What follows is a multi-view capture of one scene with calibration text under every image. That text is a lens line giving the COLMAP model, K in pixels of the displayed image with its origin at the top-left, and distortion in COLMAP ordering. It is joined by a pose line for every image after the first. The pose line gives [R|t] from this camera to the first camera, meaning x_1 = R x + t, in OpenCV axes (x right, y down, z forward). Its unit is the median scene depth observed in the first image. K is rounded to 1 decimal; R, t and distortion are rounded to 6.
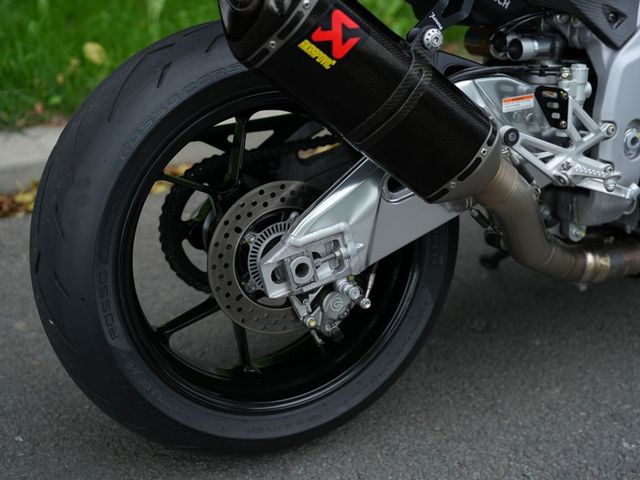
lens RADIAL K [[992.2, 0, 320.0], [0, 992.2, 240.0], [0, 0, 1]] dist [-0.074542, 0.840371]
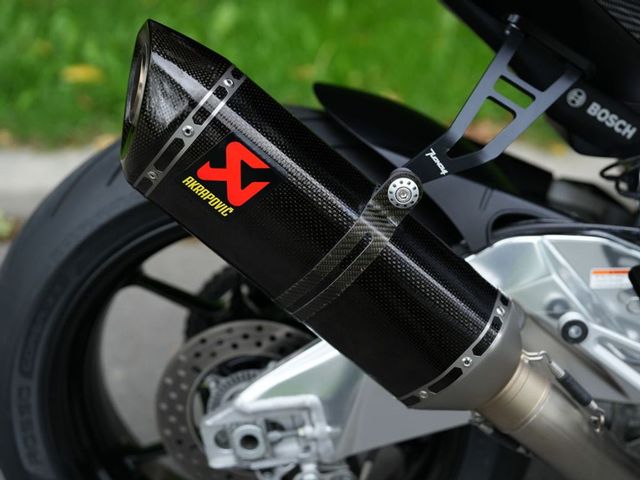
lens RADIAL K [[992.2, 0, 320.0], [0, 992.2, 240.0], [0, 0, 1]] dist [-0.074542, 0.840371]
pose [[0.886772, 0.192499, -0.420213, 0.329126], [-0.181674, 0.981137, 0.066073, -0.188086], [0.425005, 0.017750, 0.905017, 0.321979]]
